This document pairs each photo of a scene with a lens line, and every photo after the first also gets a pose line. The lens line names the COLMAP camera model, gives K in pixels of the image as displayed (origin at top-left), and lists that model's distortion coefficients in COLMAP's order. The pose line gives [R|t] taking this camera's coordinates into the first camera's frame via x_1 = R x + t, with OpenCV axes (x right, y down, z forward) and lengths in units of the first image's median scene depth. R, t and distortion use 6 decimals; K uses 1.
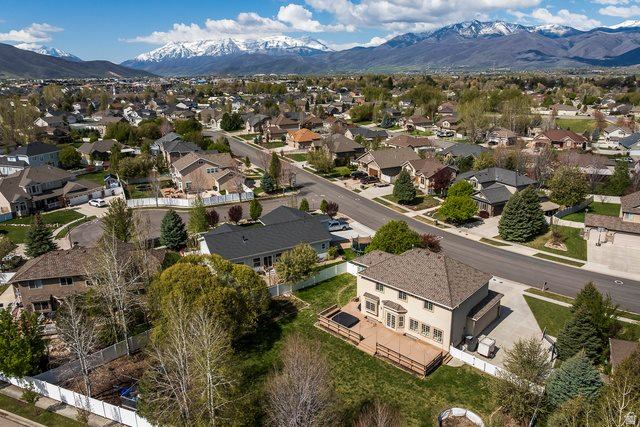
lens RADIAL K [[445.2, 0, 320.0], [0, 445.2, 213.5], [0, 0, 1]] dist [-0.035609, -0.000963]
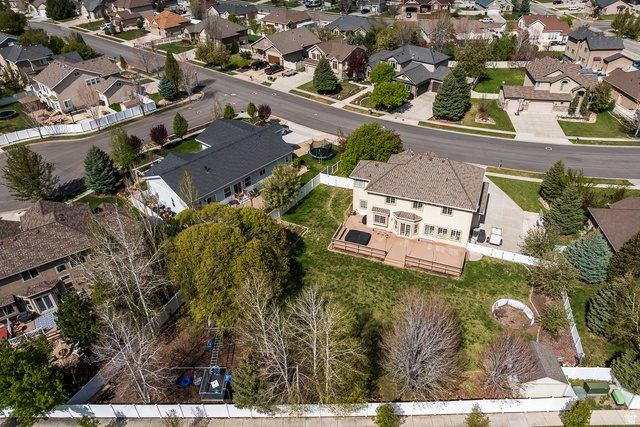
lens RADIAL K [[443.9, 0, 318.9], [0, 443.9, 203.4], [0, 0, 1]] dist [-0.032317, -0.001927]
pose [[0.932434, -0.205735, 0.297053, -0.213748], [0.122631, 0.953468, 0.275428, -0.082329], [-0.339896, -0.220390, 0.914275, 0.100530]]
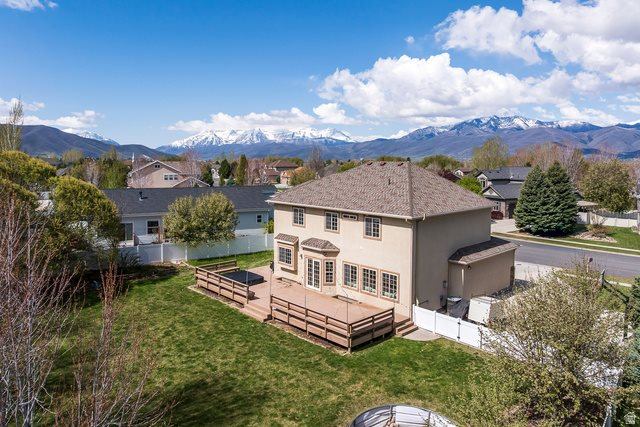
lens RADIAL K [[445.2, 0, 320.0], [0, 445.2, 213.5], [0, 0, 1]] dist [-0.035609, -0.000963]
pose [[0.998330, 0.029572, -0.049624, 0.131221], [-0.038511, 0.981000, -0.190148, 0.185279], [0.043058, 0.191742, 0.980500, 0.299712]]
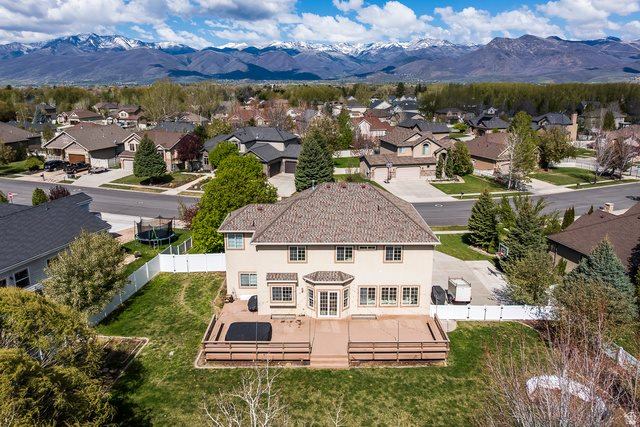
lens RADIAL K [[449.6, 0, 319.4], [0, 449.6, 194.9], [0, 0, 1]] dist [-0.039601, -0.001428]
pose [[0.718244, -0.149805, 0.679473, -0.156976], [0.198835, 0.980015, 0.005885, 0.063783], [-0.666776, 0.130876, 0.733677, 0.374213]]
